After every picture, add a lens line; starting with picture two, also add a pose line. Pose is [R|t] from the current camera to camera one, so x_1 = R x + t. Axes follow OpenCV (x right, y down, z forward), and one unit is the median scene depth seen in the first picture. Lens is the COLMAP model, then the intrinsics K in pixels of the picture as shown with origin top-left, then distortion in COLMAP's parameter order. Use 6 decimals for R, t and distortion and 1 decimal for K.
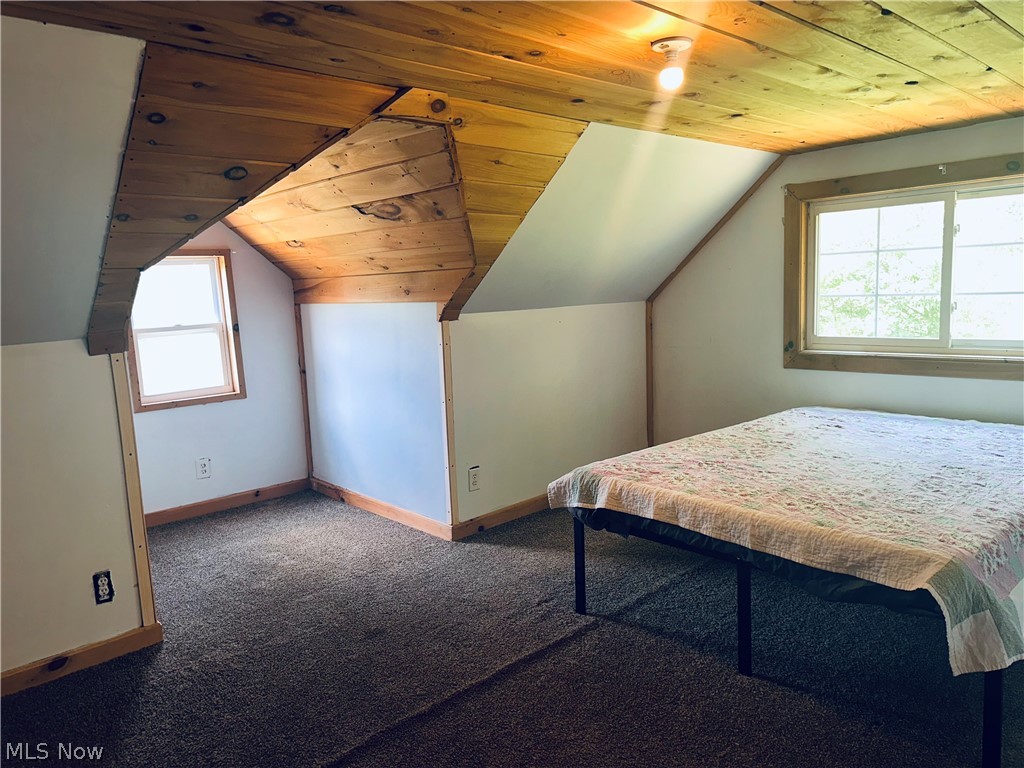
lens RADIAL K [[727.4, 0, 508.6], [0, 727.4, 376.2], [0, 0, 1]] dist [0.045937, -0.048555]
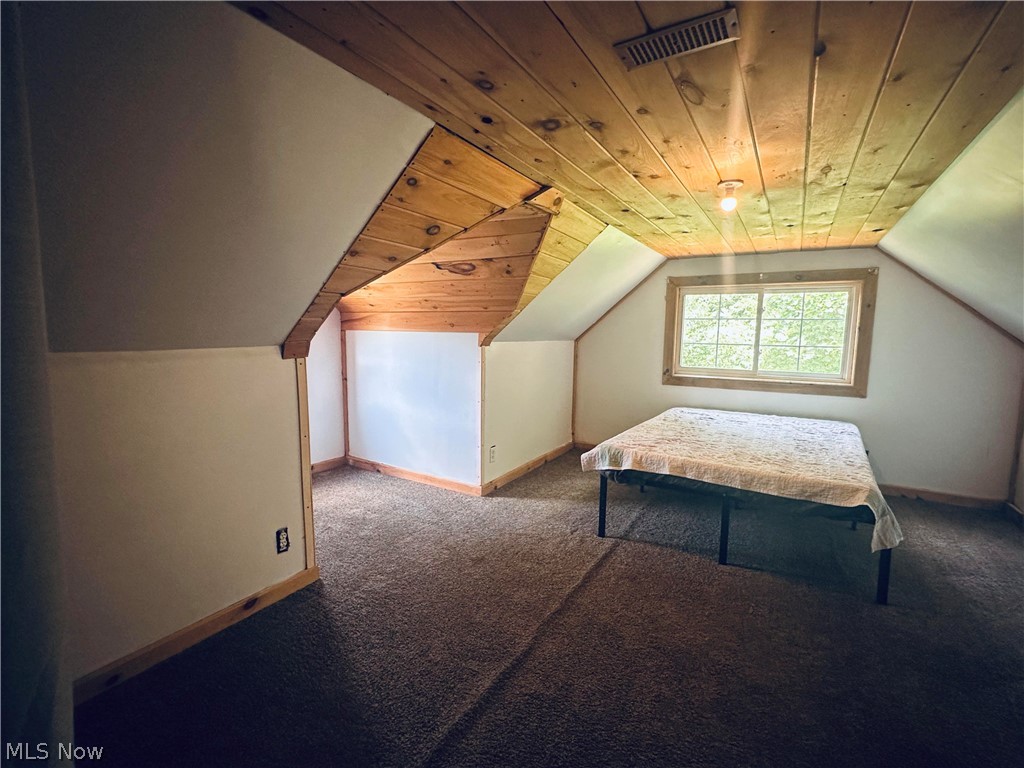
lens RADIAL K [[470.4, 0, 511.9], [0, 470.4, 386.3], [0, 0, 1]] dist [-0.005634, 0.002456]
pose [[0.956675, 0.023853, 0.290179, -0.391046], [-0.021084, 0.999698, -0.012663, 0.019859], [-0.290393, 0.005996, 0.956889, 0.094293]]
